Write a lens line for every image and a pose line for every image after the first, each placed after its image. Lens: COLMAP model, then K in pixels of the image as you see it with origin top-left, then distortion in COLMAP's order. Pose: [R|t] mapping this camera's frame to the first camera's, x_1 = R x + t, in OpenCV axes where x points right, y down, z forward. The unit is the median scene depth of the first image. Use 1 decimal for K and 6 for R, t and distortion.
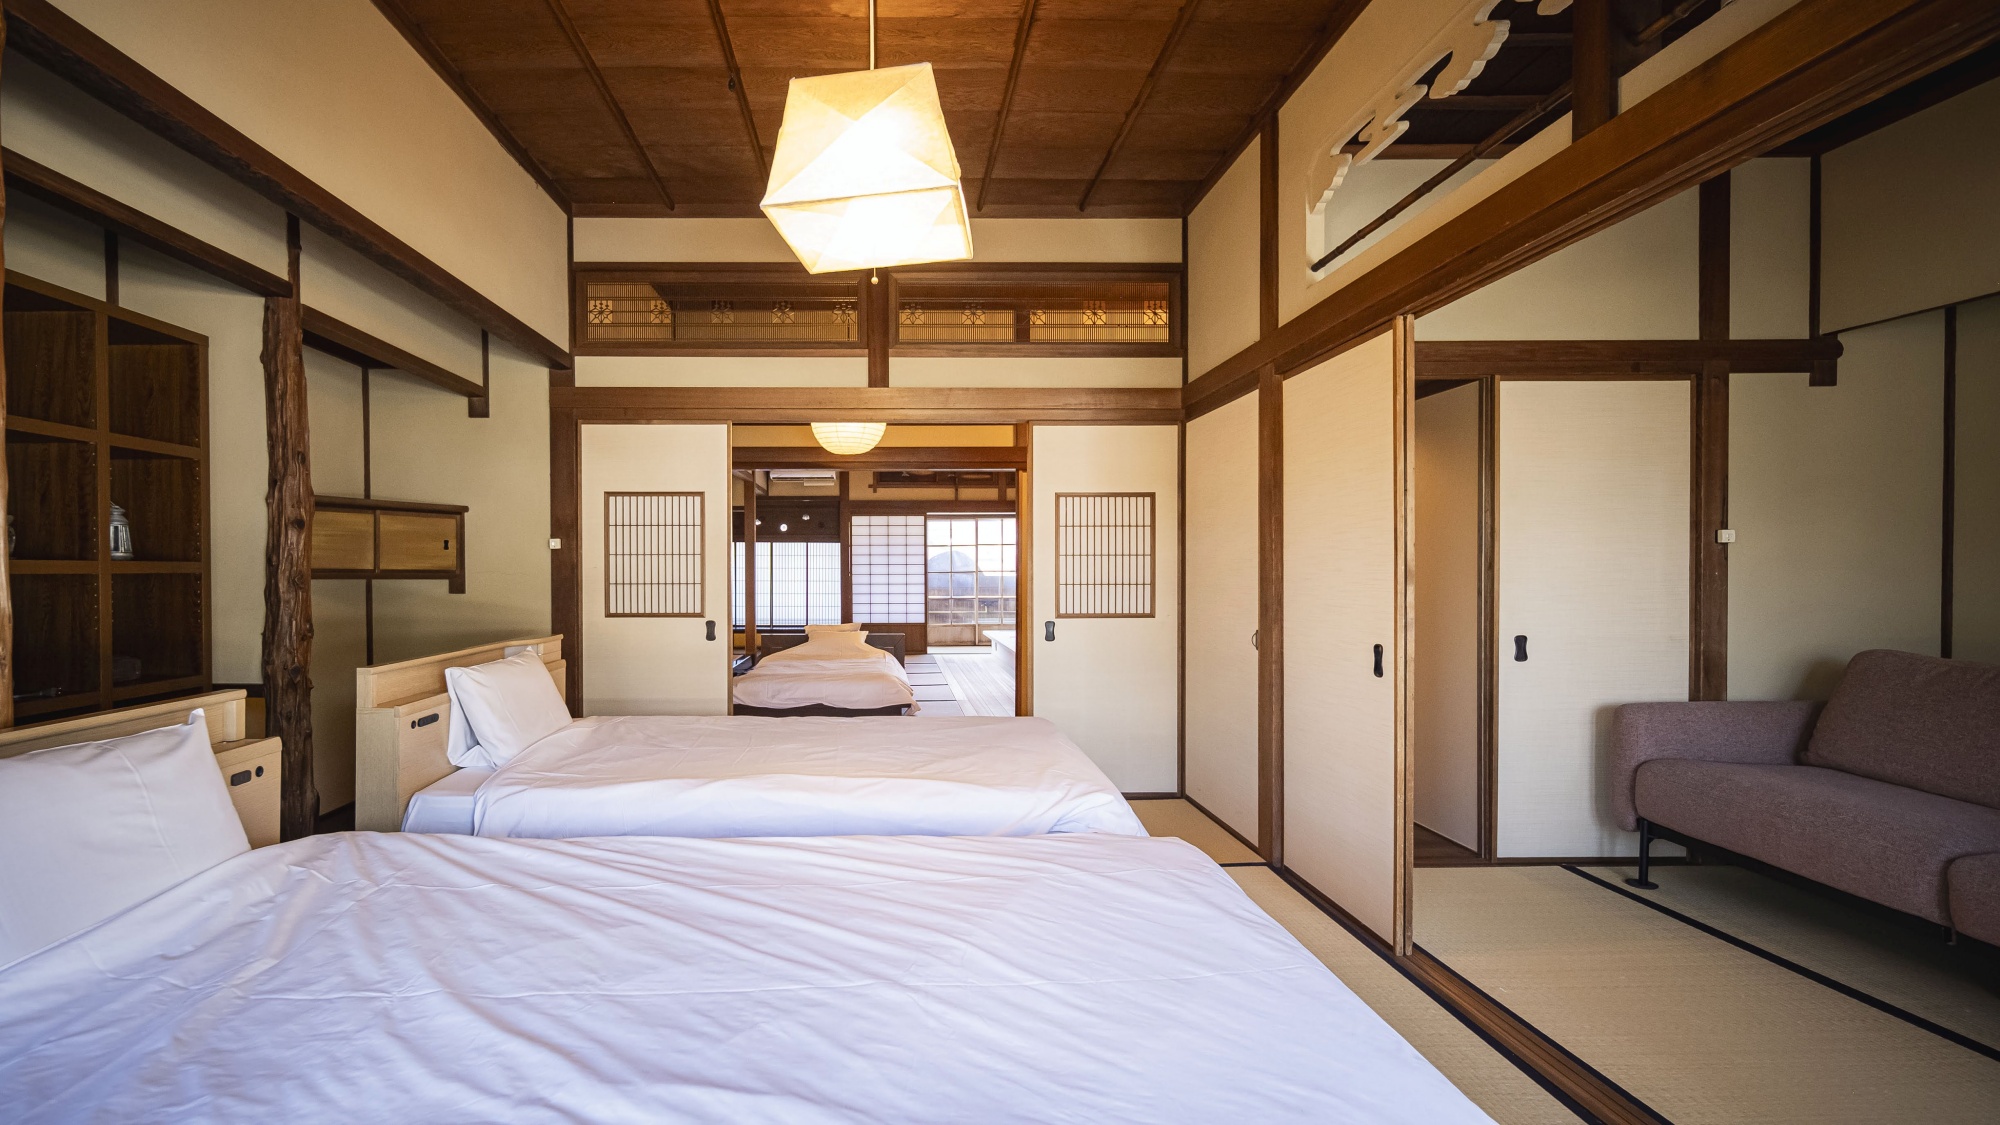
lens RADIAL K [[863.1, 0, 918.7], [0, 863.1, 576.1], [0, 0, 1]] dist [0.000052, -0.000068]
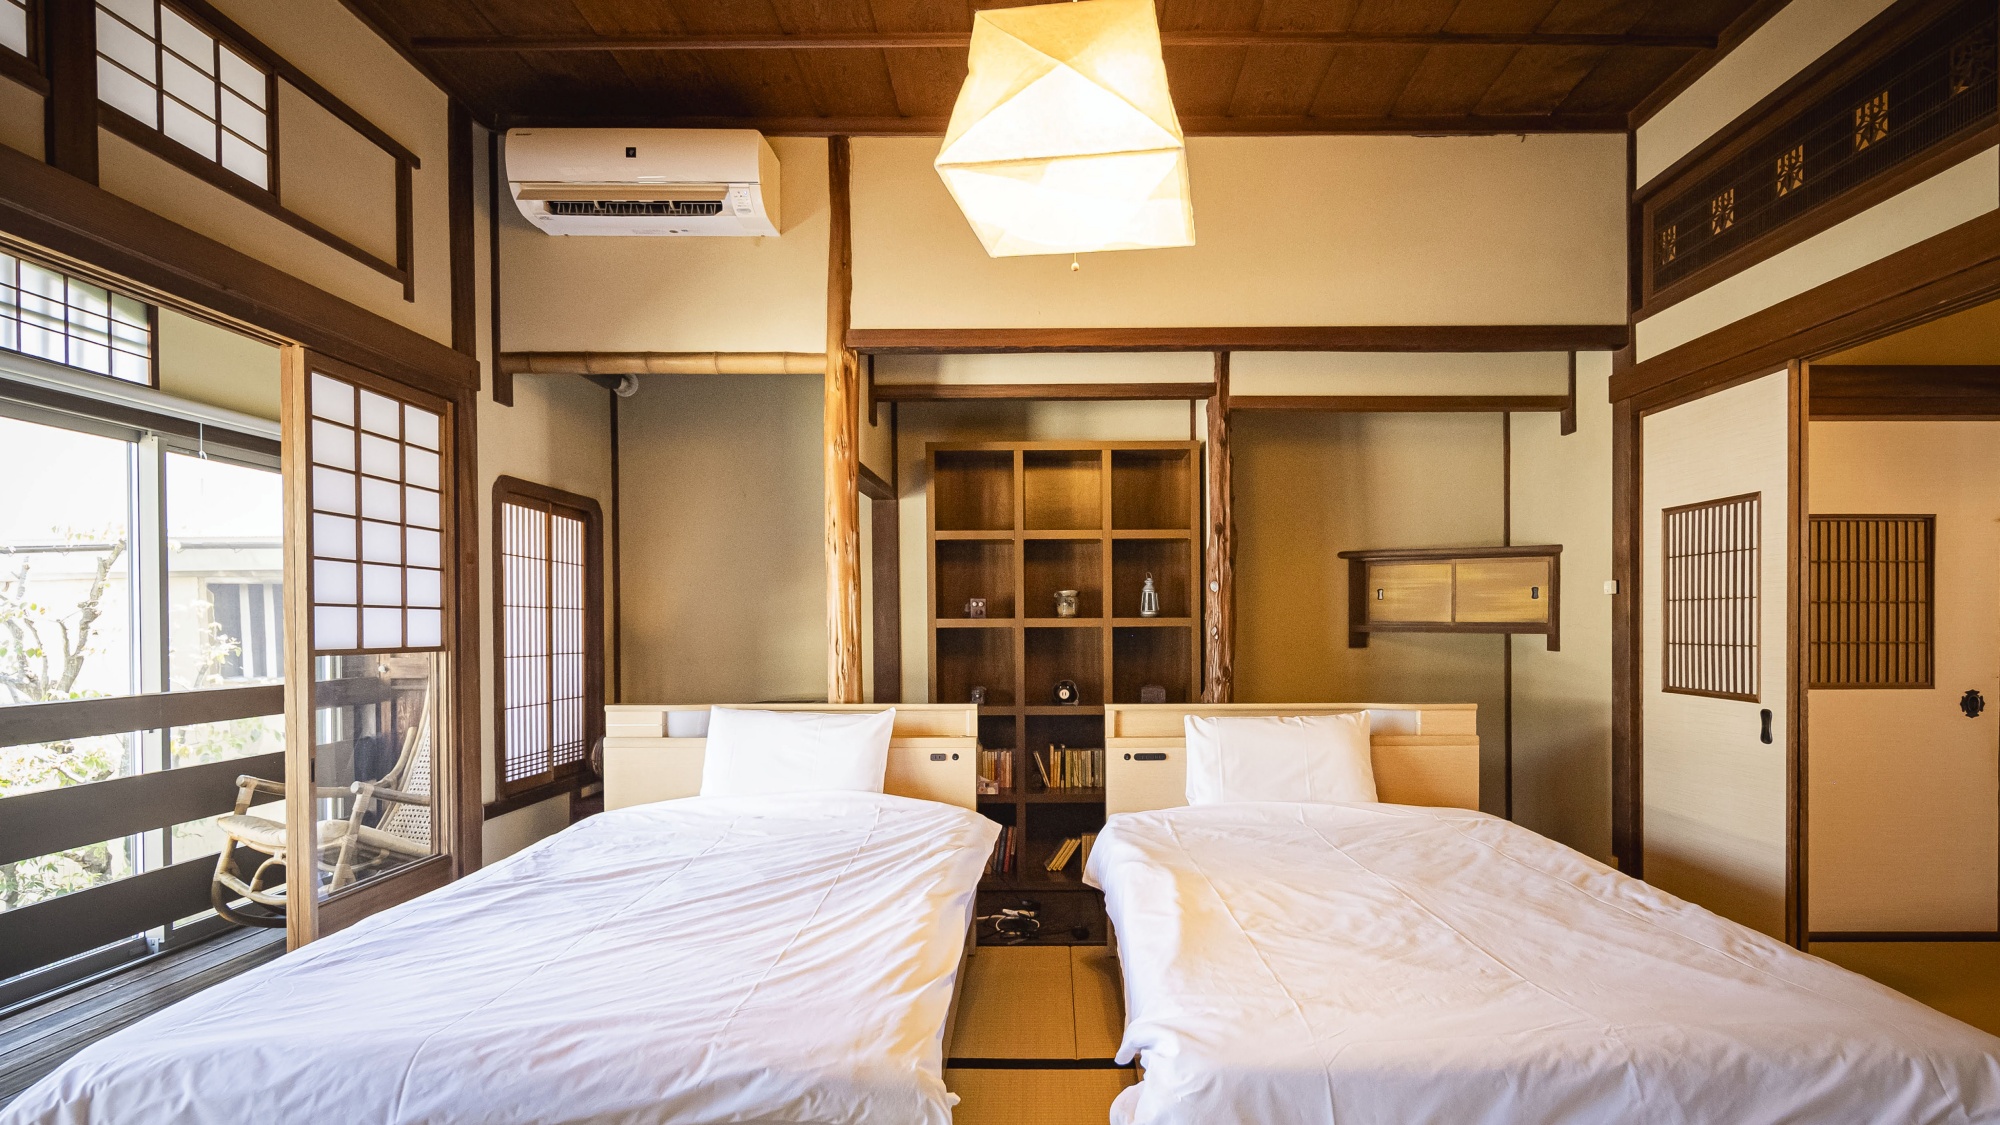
lens RADIAL K [[1121.3, 0, 1089.4], [0, 1121.3, 637.4], [0, 0, 1]] dist [0.000174, -0.000643]
pose [[-0.020199, 0.015758, -0.999672, 0.538918], [-0.002967, 0.999870, 0.015821, -0.008360], [0.999792, 0.003285, -0.020149, 0.561276]]
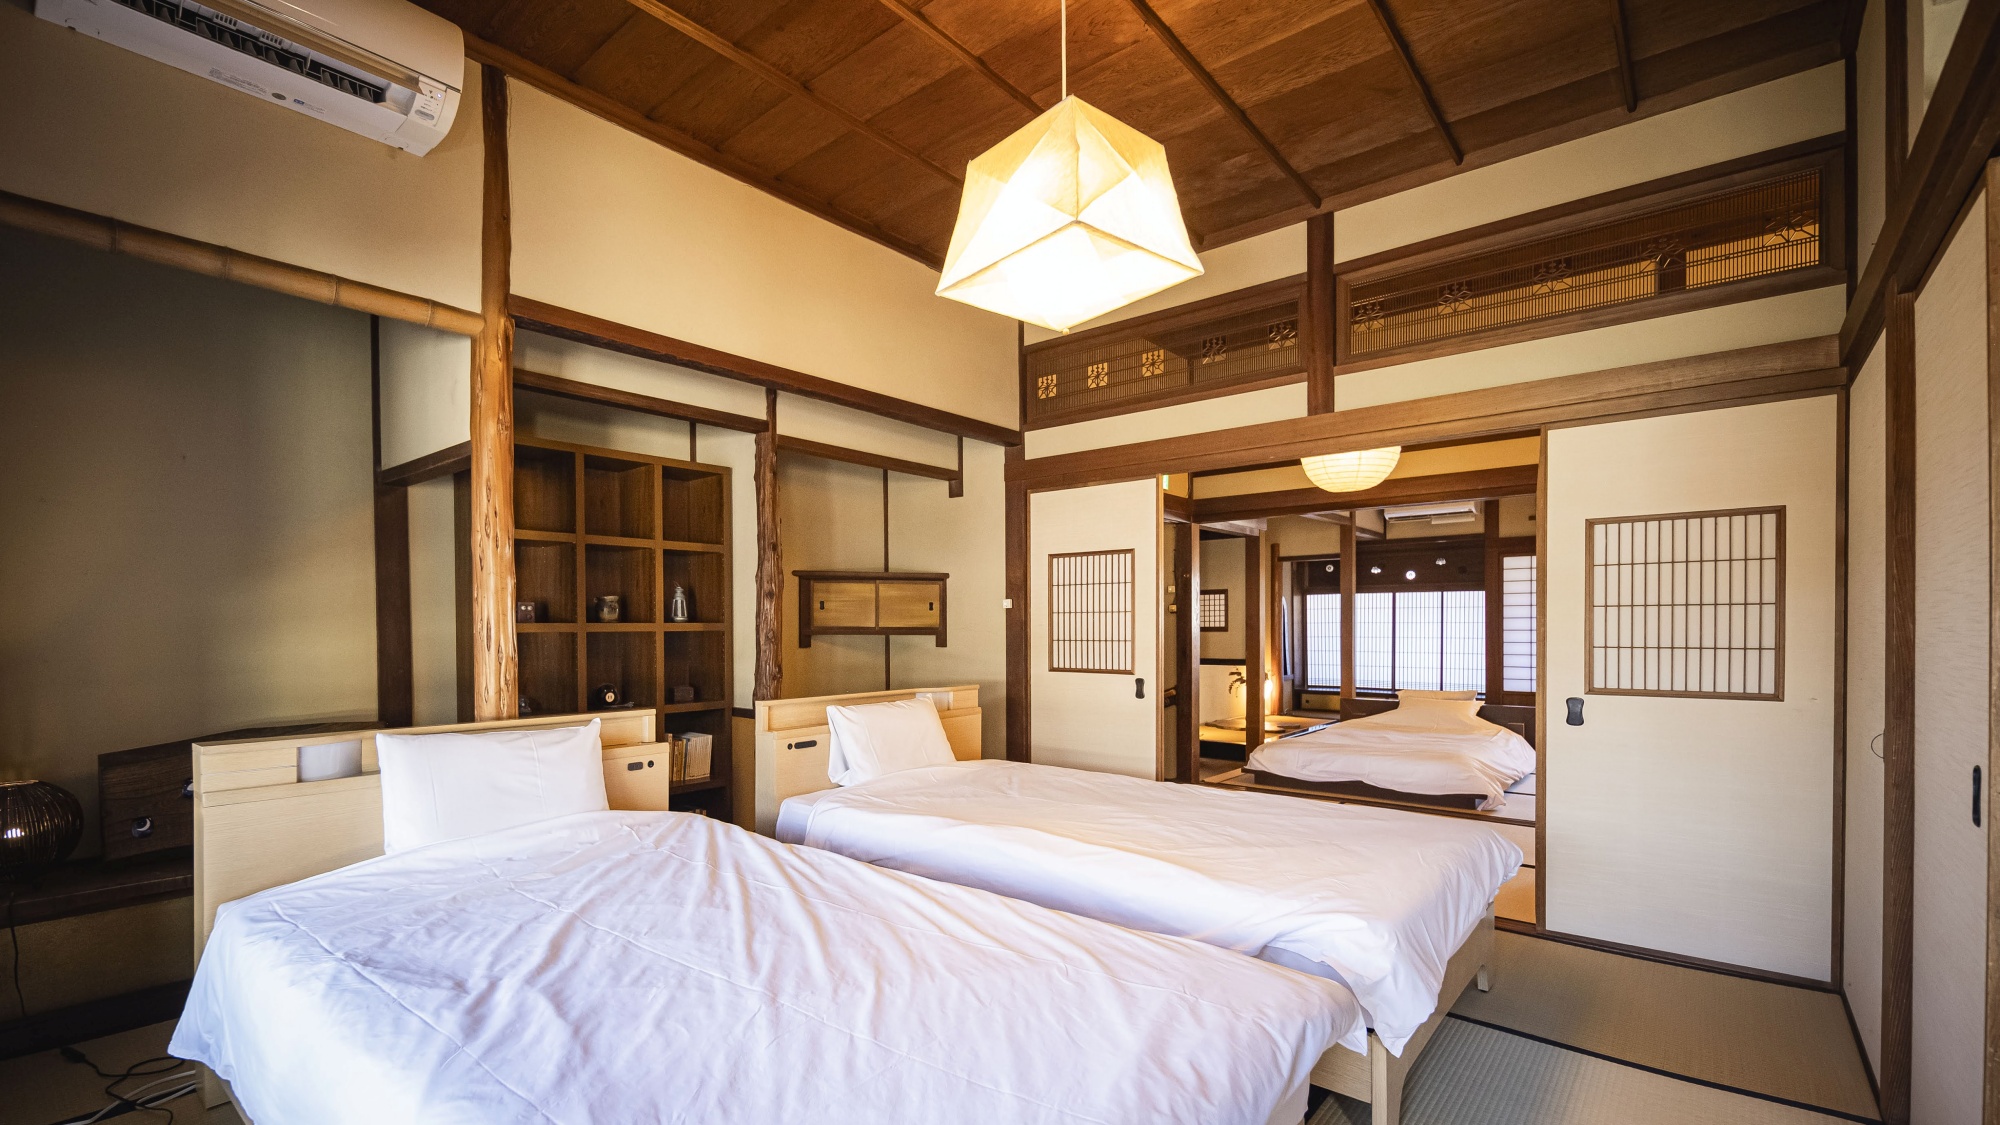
lens RADIAL K [[889.5, 0, 922.7], [0, 889.5, 637.2], [0, 0, 1]] dist [-0.000732, -0.000608]
pose [[0.726435, 0.007462, -0.687194, 0.282972], [-0.002132, 0.999961, 0.008604, -0.003954], [0.687231, -0.004785, 0.726423, 0.088228]]
